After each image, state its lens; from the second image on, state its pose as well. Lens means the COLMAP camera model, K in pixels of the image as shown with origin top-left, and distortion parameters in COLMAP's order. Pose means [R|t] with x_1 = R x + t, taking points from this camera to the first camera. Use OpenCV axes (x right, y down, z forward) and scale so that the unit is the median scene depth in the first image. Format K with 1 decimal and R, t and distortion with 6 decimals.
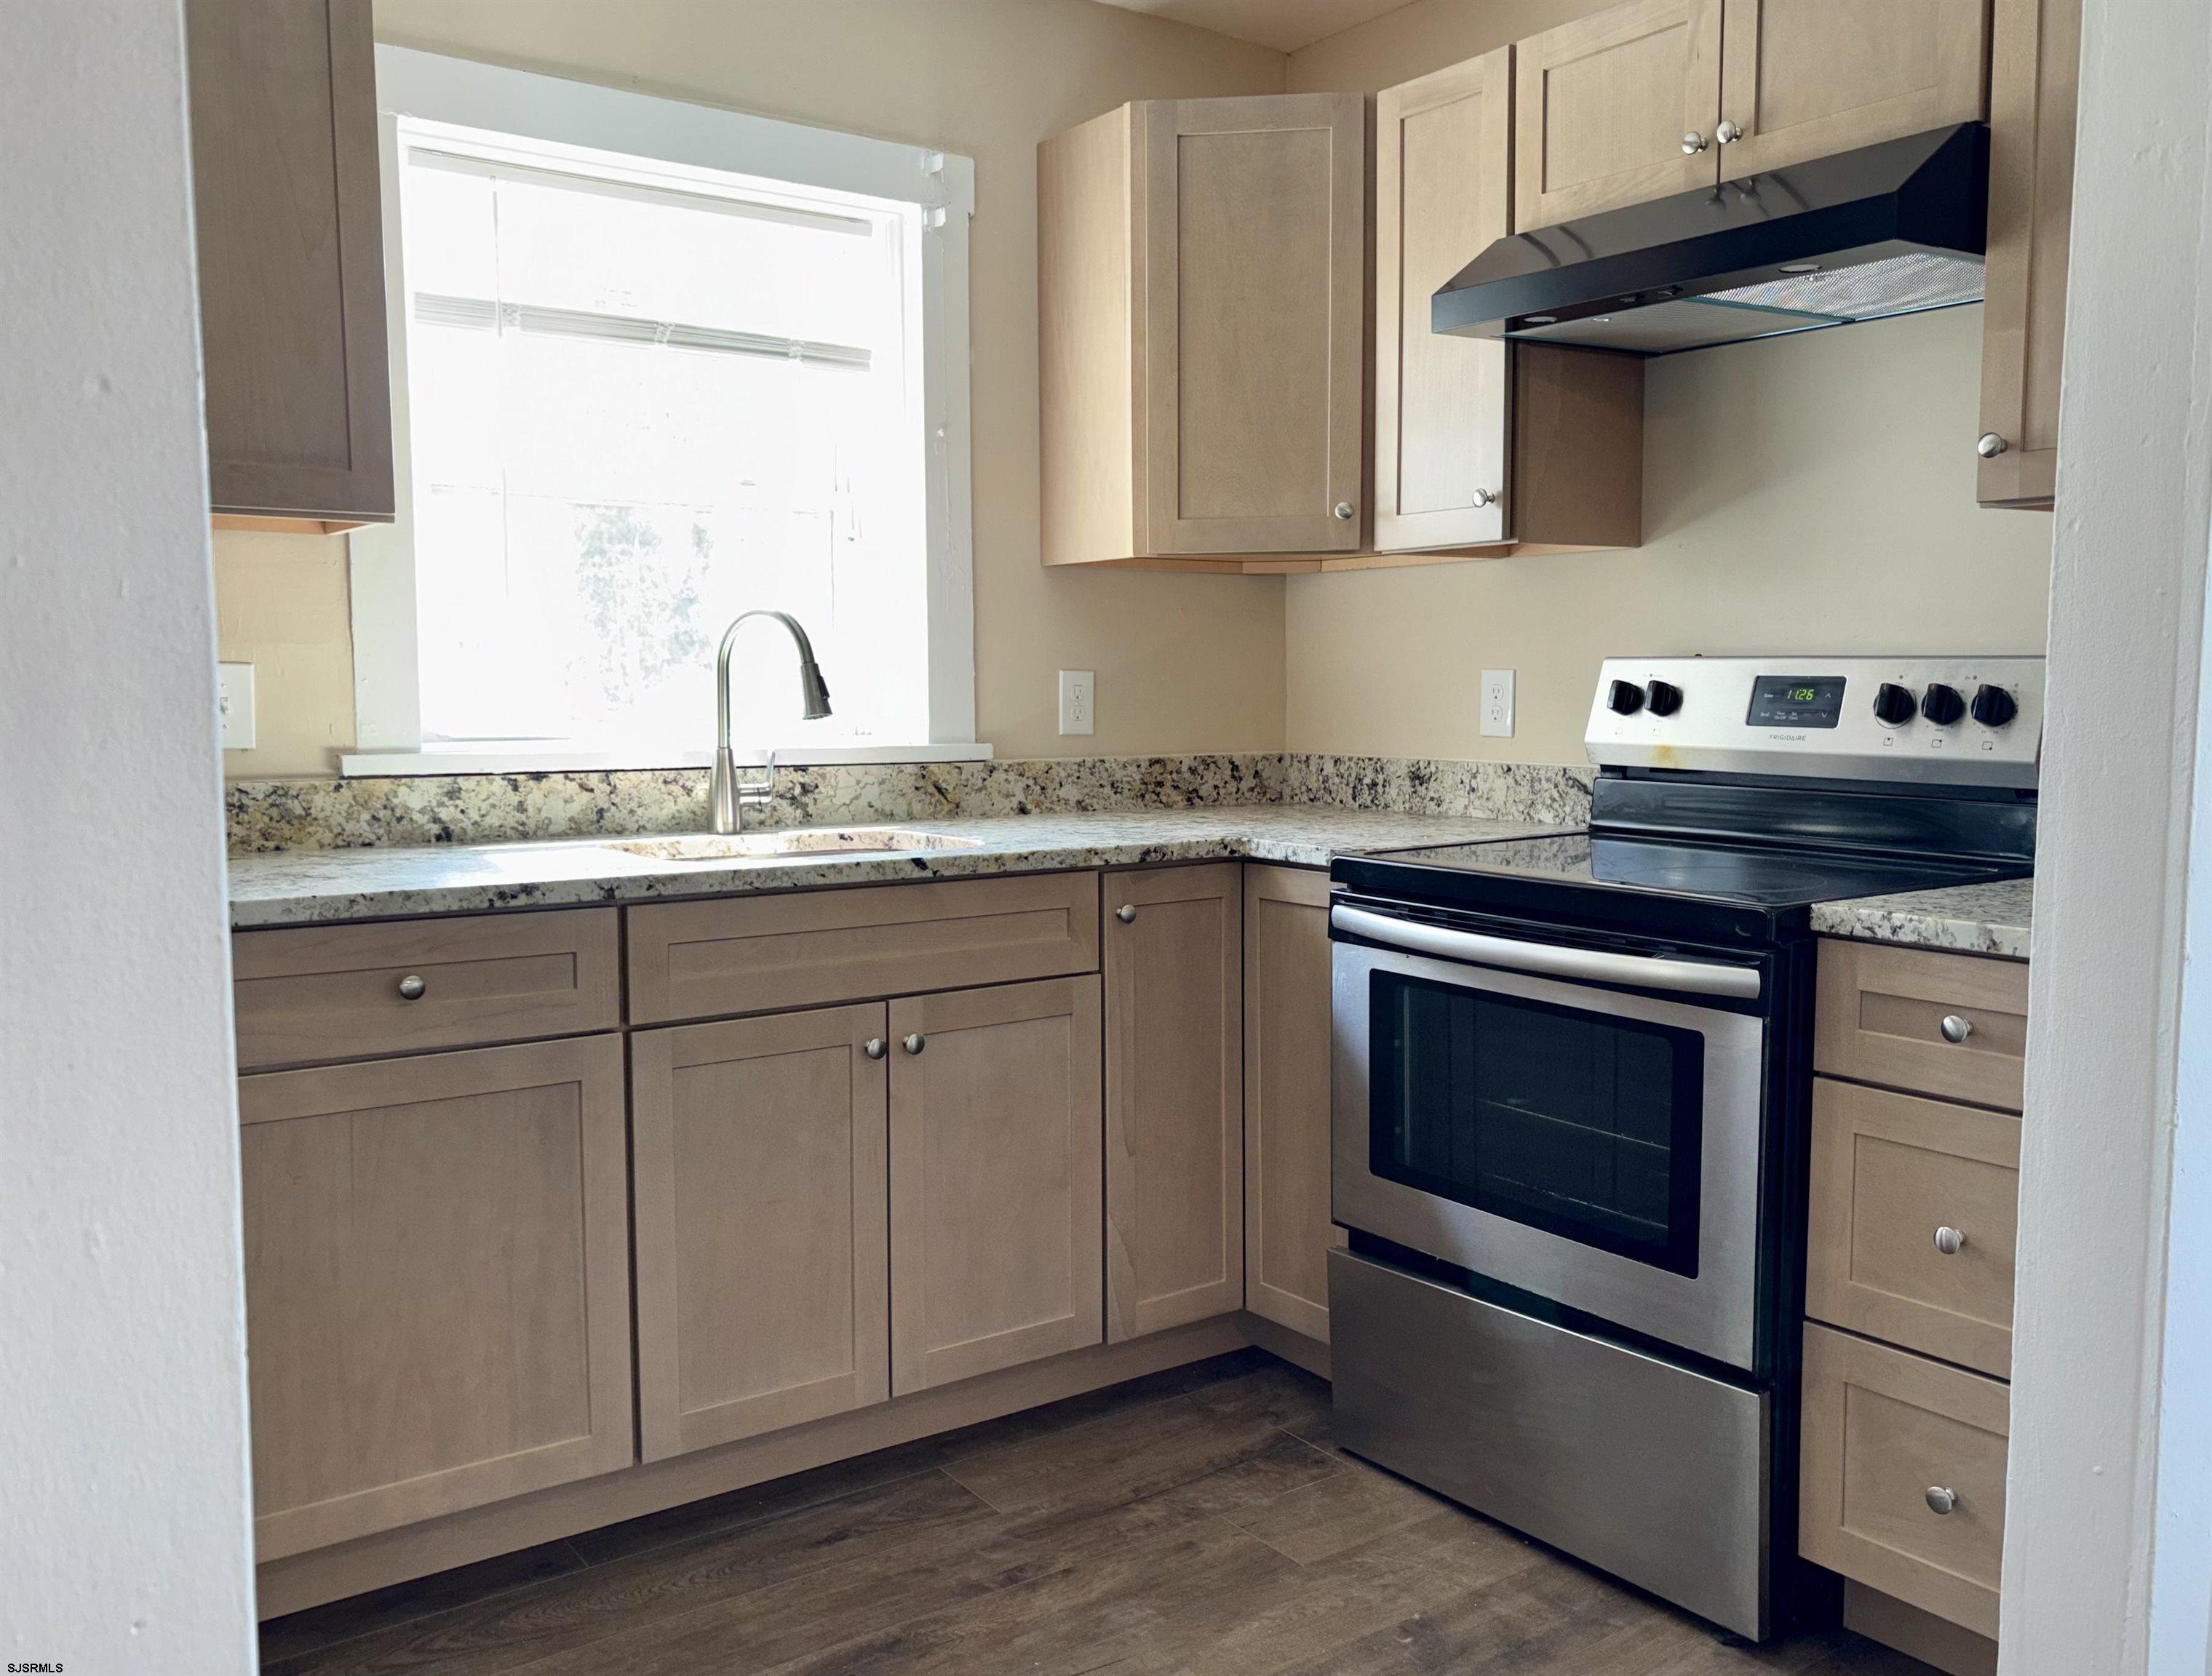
lens RADIAL K [[1850.7, 0, 1110.4], [0, 1850.7, 842.6], [0, 0, 1]] dist [0.018501, -0.017692]
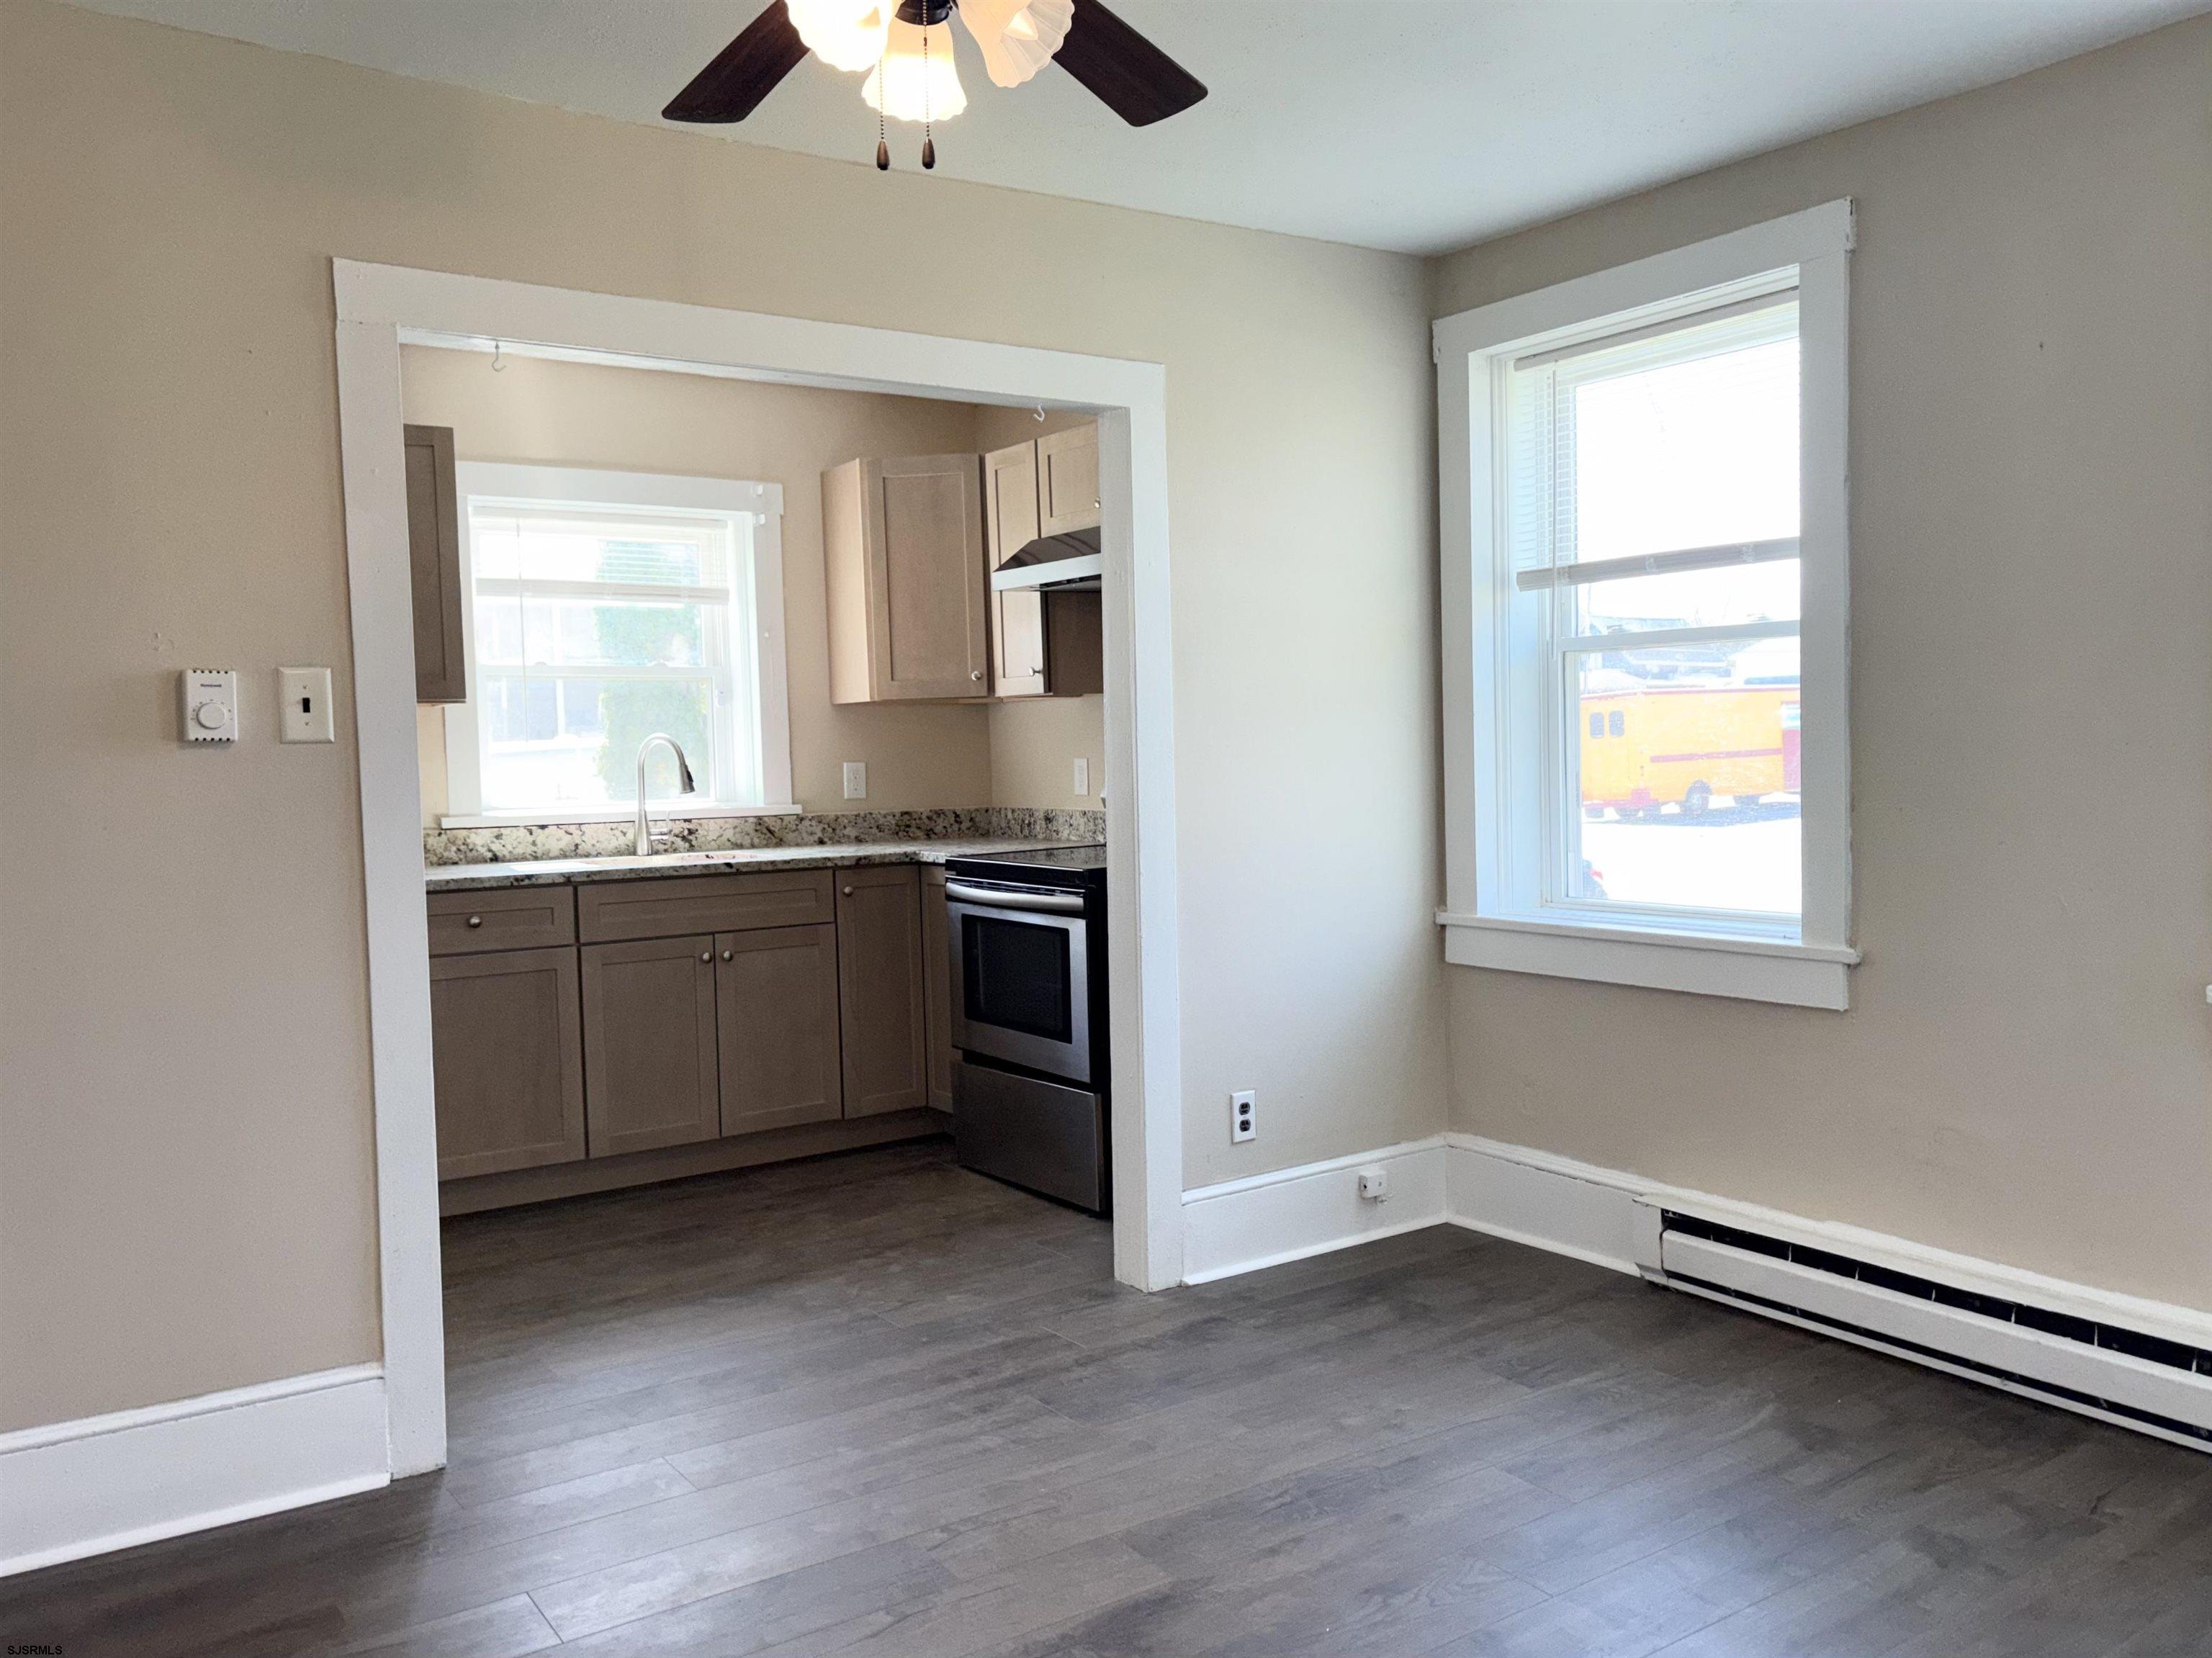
lens RADIAL K [[1697.3, 0, 1099.6], [0, 1697.3, 839.2], [0, 0, 1]] dist [0.026245, -0.007078]
pose [[0.999538, -0.022956, -0.019920, 0.316084], [0.022257, 0.999152, -0.034635, 0.052847], [0.020699, 0.034176, 0.999201, -0.782776]]
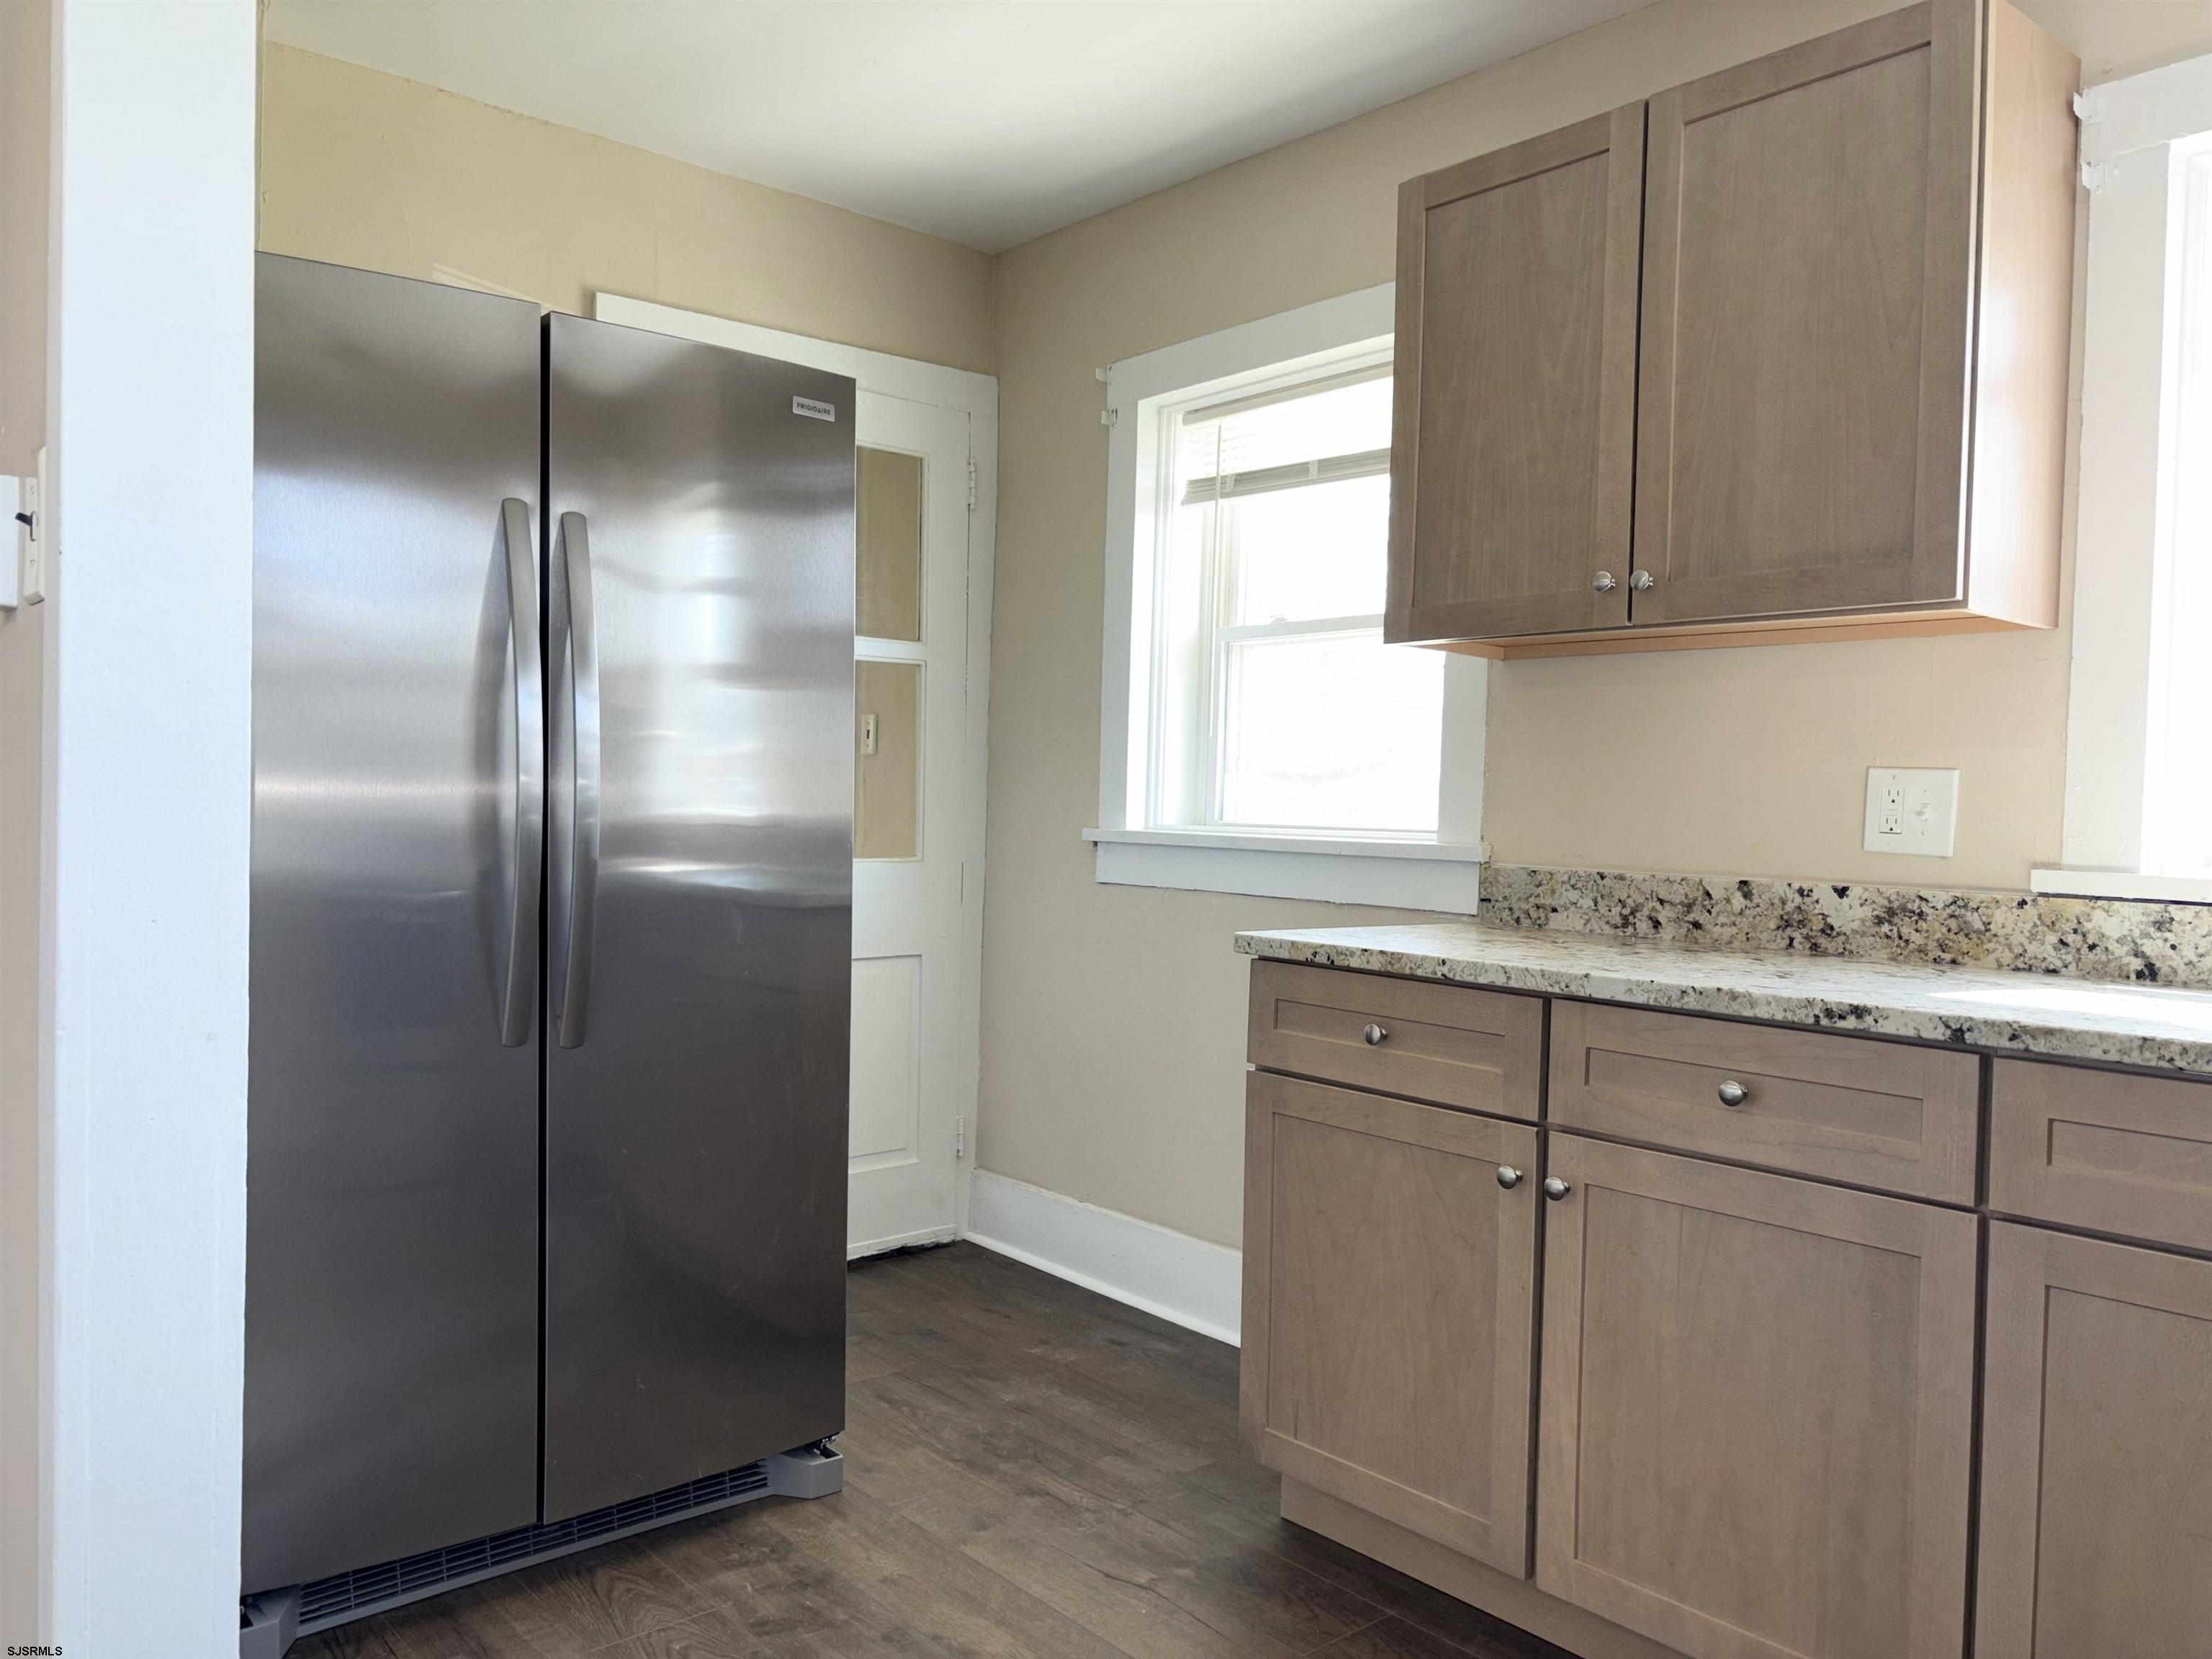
lens RADIAL K [[1697.5, 0, 1105.5], [0, 1697.5, 821.3], [0, 0, 1]] dist [0.026245, -0.007078]
pose [[0.085564, 0.014712, -0.996224, 0.371783], [-0.113879, 0.993483, 0.004890, -0.022420], [0.989803, 0.113030, 0.086682, 0.469500]]
